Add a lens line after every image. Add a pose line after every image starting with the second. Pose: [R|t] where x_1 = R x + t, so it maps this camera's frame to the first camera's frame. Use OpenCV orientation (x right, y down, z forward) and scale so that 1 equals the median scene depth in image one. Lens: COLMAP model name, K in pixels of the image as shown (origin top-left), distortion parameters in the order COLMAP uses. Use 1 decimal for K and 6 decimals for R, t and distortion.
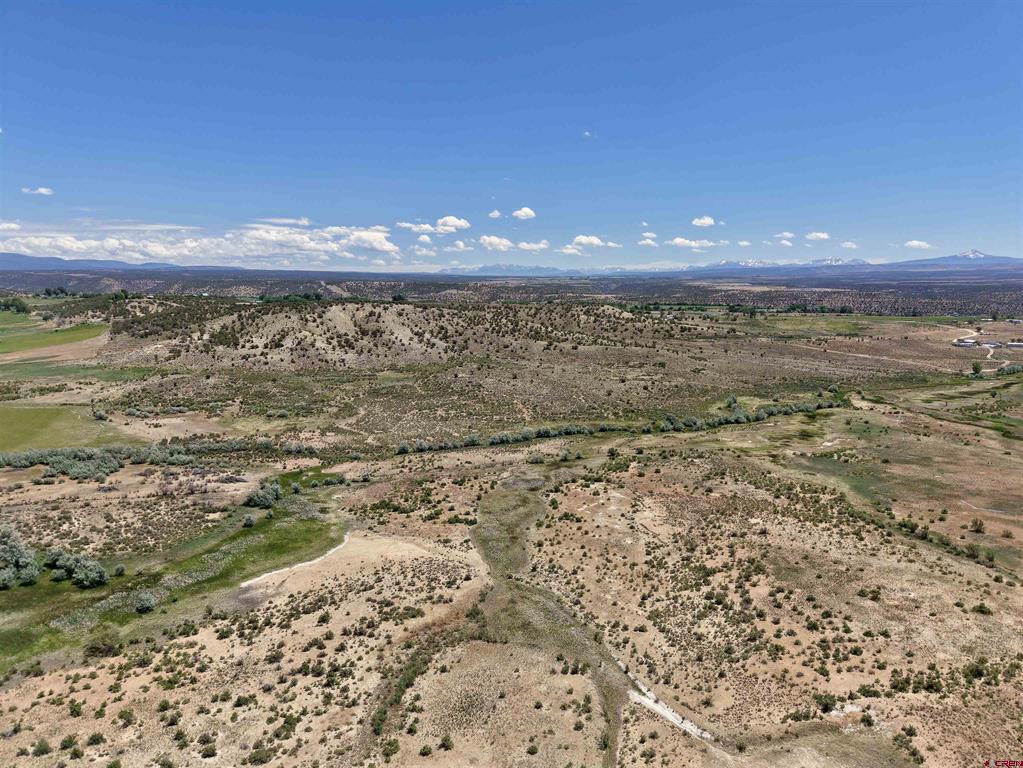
lens RADIAL K [[702.0, 0, 516.3], [0, 702.0, 379.3], [0, 0, 1]] dist [0.044077, -0.049753]
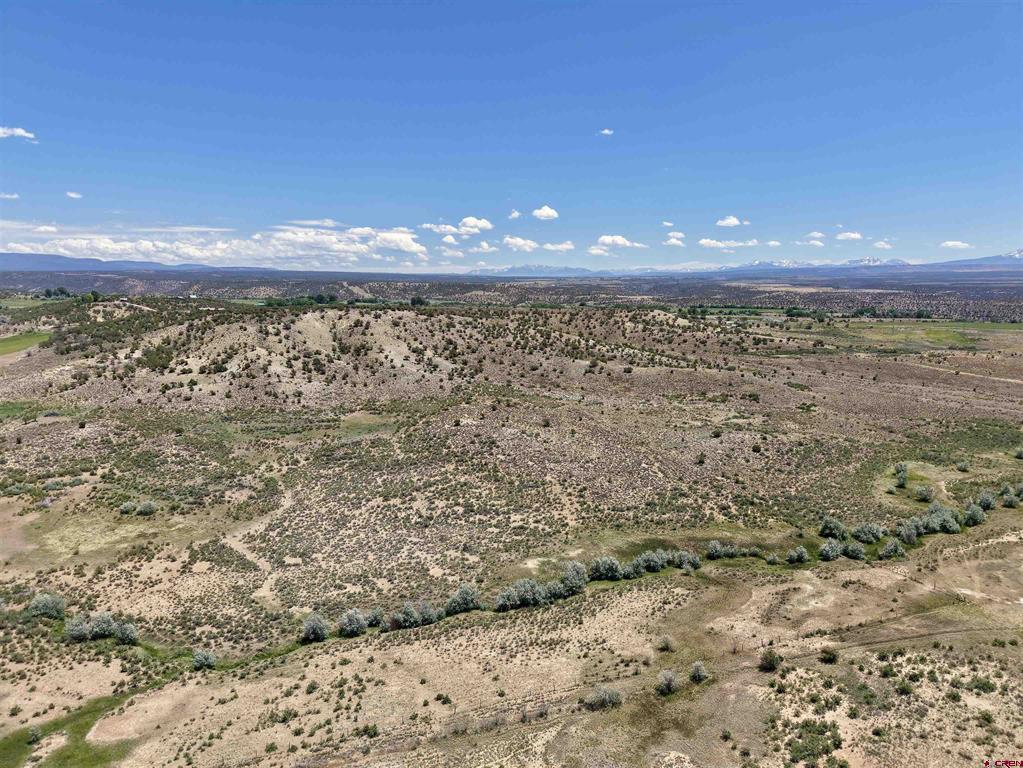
lens RADIAL K [[711.9, 0, 515.6], [0, 711.9, 383.9], [0, 0, 1]] dist [0.009918, -0.002949]
pose [[0.999138, 0.005356, -0.041157, -0.003002], [-0.005214, 0.999980, 0.003541, -0.030512], [0.041176, -0.003323, 0.999146, 0.230702]]
